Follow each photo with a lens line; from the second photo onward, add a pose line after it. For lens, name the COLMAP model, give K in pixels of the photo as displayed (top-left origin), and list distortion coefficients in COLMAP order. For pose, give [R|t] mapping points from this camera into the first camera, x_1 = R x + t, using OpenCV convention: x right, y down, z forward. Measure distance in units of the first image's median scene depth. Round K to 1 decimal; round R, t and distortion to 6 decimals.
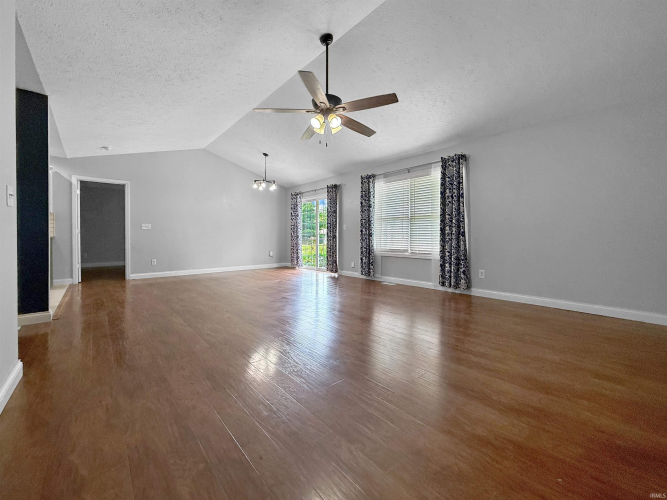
lens RADIAL K [[270.2, 0, 331.6], [0, 270.2, 235.5], [0, 0, 1]] dist [0.000723, 0.000159]
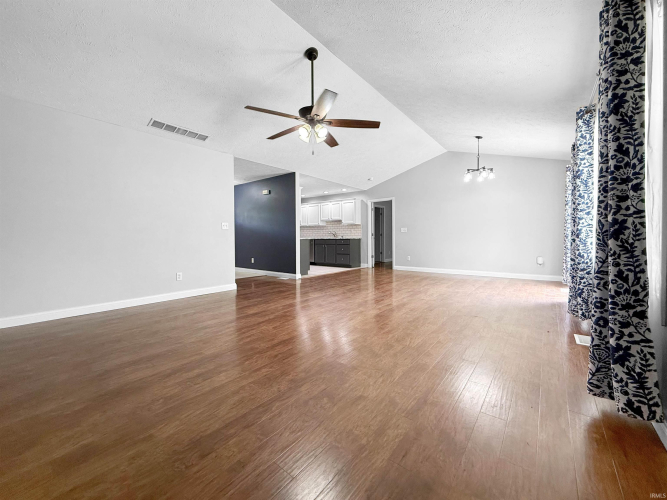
lens RADIAL K [[268.6, 0, 328.6], [0, 268.6, 251.9], [0, 0, 1]] dist [0.000279, -0.000110]
pose [[0.165040, 0.047678, -0.985134, 1.024686], [0.013626, 0.998625, 0.050614, 0.001024], [0.986193, -0.021777, 0.164164, 0.885606]]
